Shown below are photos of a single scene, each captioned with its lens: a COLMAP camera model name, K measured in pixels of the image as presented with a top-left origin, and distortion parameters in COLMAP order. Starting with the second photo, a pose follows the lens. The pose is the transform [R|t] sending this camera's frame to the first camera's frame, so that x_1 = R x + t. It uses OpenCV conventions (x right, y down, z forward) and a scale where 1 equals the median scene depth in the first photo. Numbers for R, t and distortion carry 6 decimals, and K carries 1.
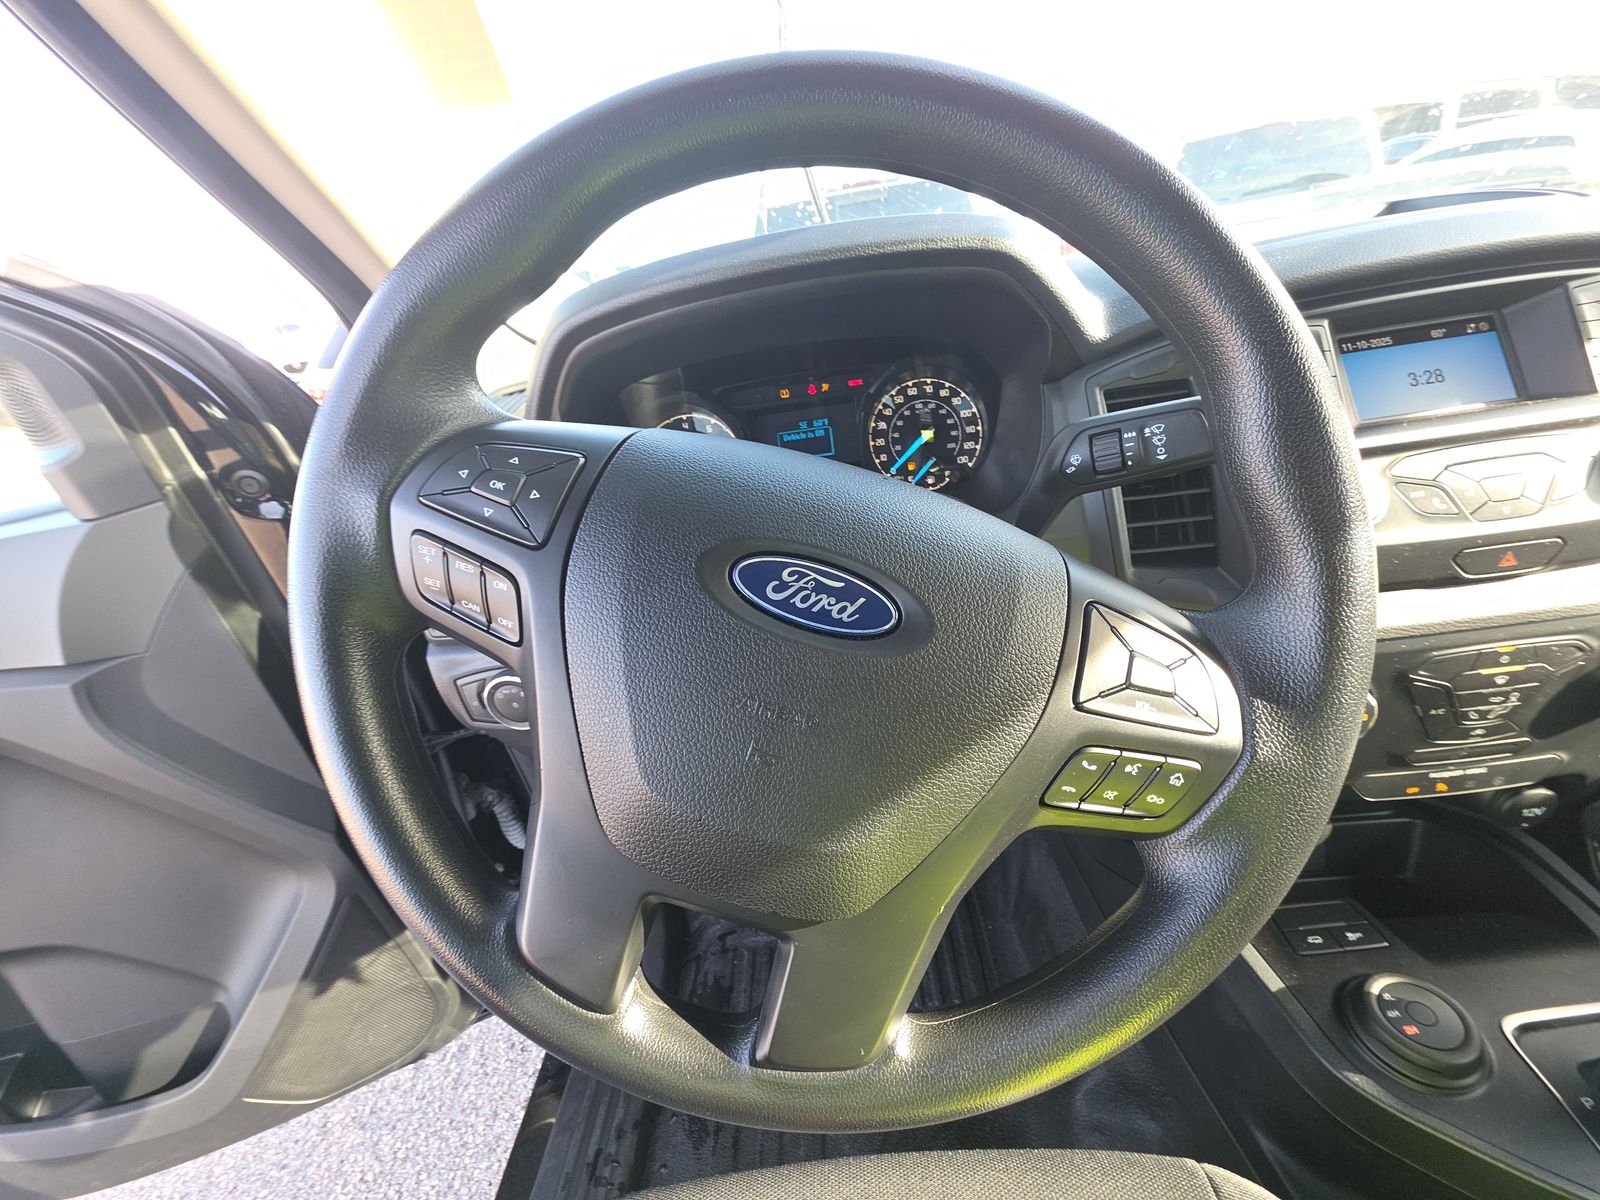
lens RADIAL K [[638.6, 0, 794.9], [0, 638.6, 602.3], [0, 0, 1]] dist [-0.013298, -0.000960]
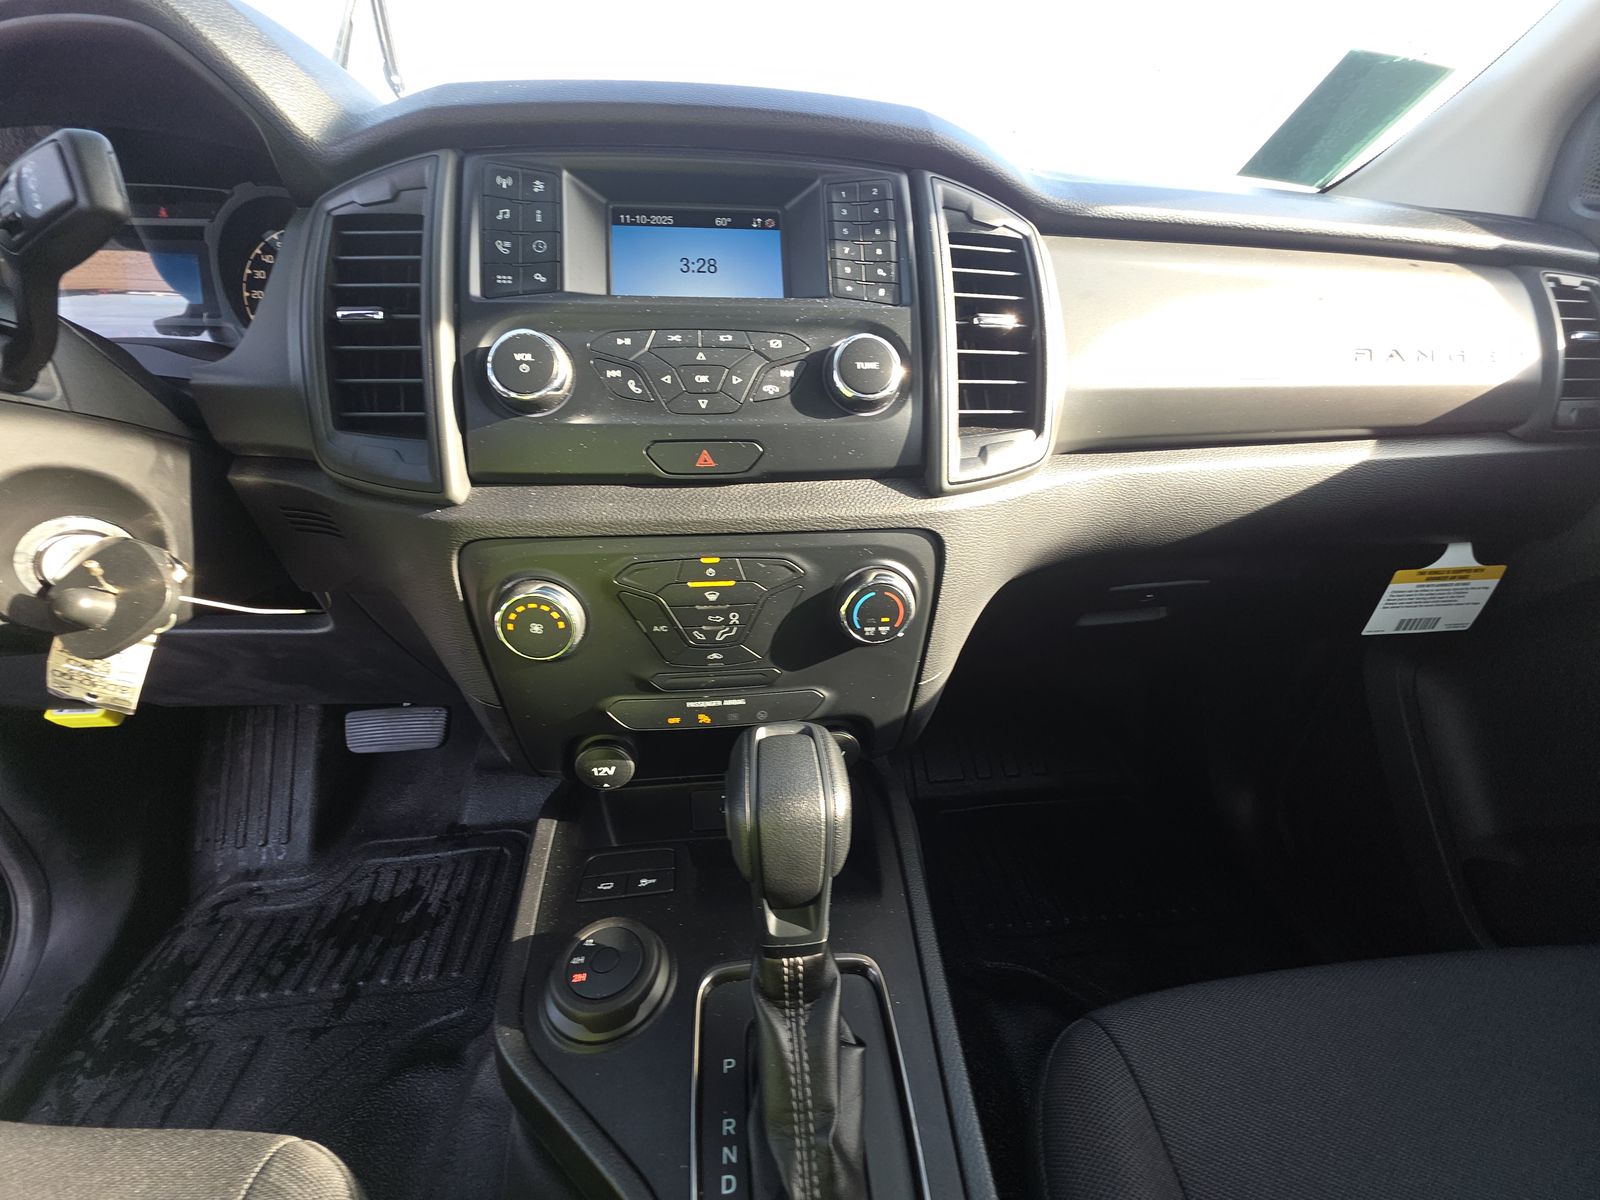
lens RADIAL K [[638.6, 0, 810.7], [0, 638.6, 602.1], [0, 0, 1]] dist [-0.013298, -0.000960]
pose [[0.970914, 0.092167, 0.220977, 0.693479], [-0.095139, 0.995460, 0.002819, 0.076137], [-0.219714, -0.023761, 0.975275, 0.037003]]
